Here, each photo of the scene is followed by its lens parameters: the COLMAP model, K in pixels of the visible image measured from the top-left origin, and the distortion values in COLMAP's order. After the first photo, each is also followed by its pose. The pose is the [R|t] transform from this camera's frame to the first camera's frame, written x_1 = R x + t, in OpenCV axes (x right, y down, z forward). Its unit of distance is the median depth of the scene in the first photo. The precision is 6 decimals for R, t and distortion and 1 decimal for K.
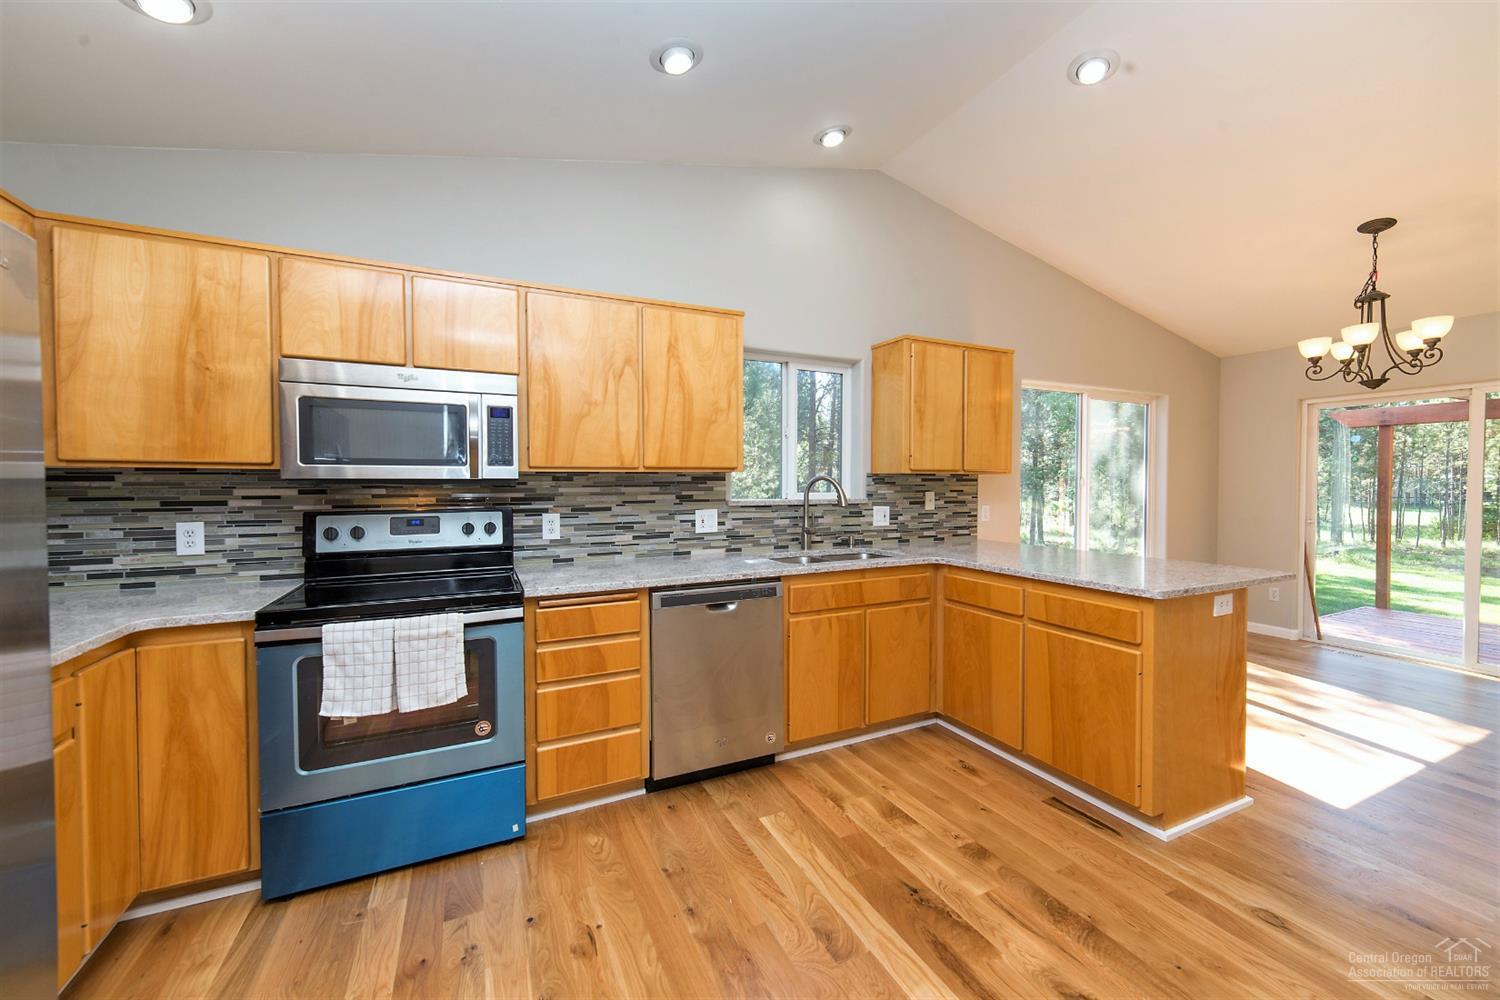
lens RADIAL K [[574.1, 0, 751.9], [0, 574.1, 496.6], [0, 0, 1]] dist [-0.000752, -0.000010]
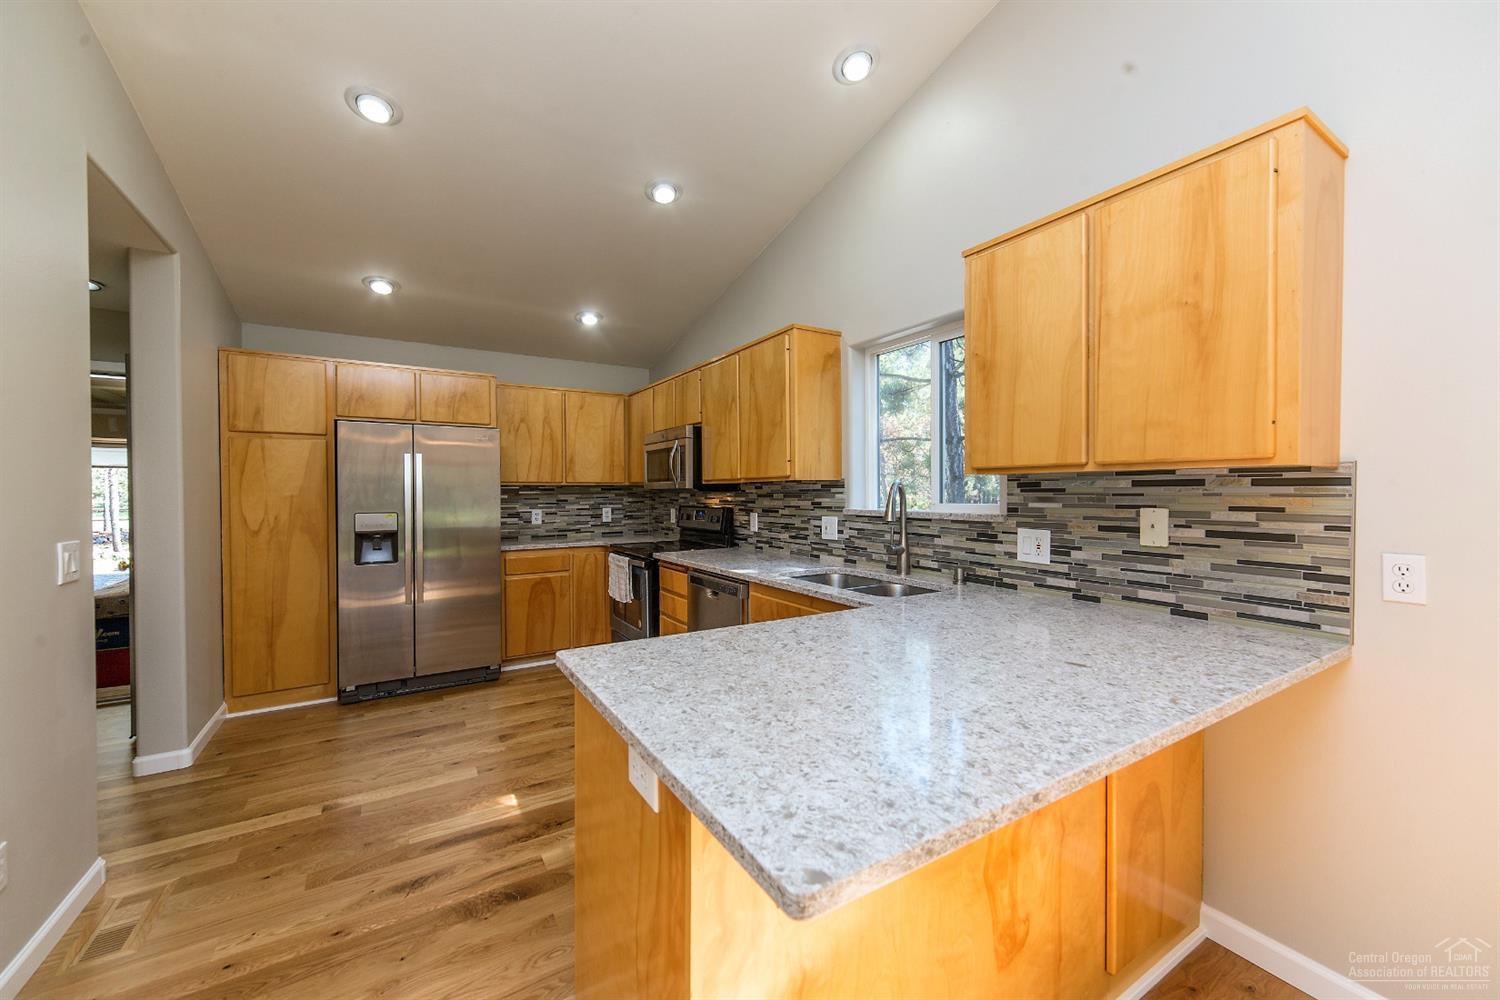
lens RADIAL K [[574.1, 0, 752.9], [0, 574.1, 495.8], [0, 0, 1]] dist [-0.000752, -0.000010]
pose [[0.098151, 0.010672, -0.995114, 0.801742], [-0.016827, 0.999817, 0.009063, -0.018616], [0.995029, 0.015856, 0.098312, 0.664924]]
